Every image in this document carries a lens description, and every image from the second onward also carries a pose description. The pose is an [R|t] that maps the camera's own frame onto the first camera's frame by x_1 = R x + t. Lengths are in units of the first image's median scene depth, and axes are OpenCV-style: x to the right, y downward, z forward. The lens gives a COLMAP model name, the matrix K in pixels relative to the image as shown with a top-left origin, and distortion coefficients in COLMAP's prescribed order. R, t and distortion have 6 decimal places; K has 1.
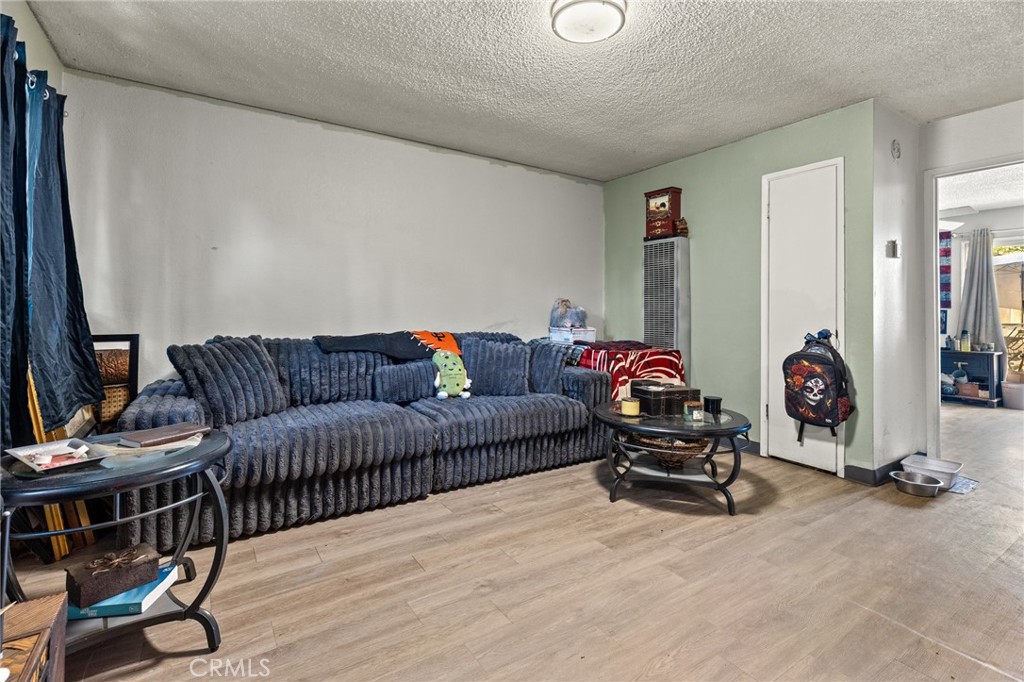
lens RADIAL K [[473.7, 0, 504.7], [0, 473.7, 309.6], [0, 0, 1]] dist [0.001304, -0.000172]
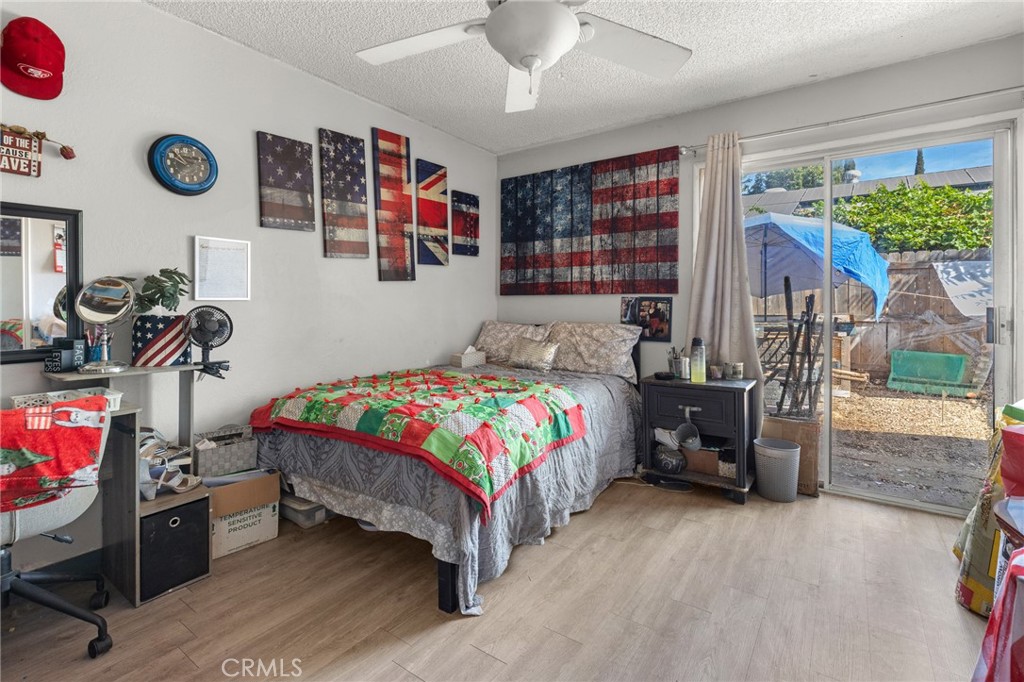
lens RADIAL K [[473.7, 0, 502.6], [0, 473.7, 302.2], [0, 0, 1]] dist [0.001304, -0.000172]
pose [[0.938091, -0.004355, 0.346362, 0.618024], [0.002010, 0.999973, 0.007130, 0.002604], [-0.346384, -0.005992, 0.938074, 0.616396]]
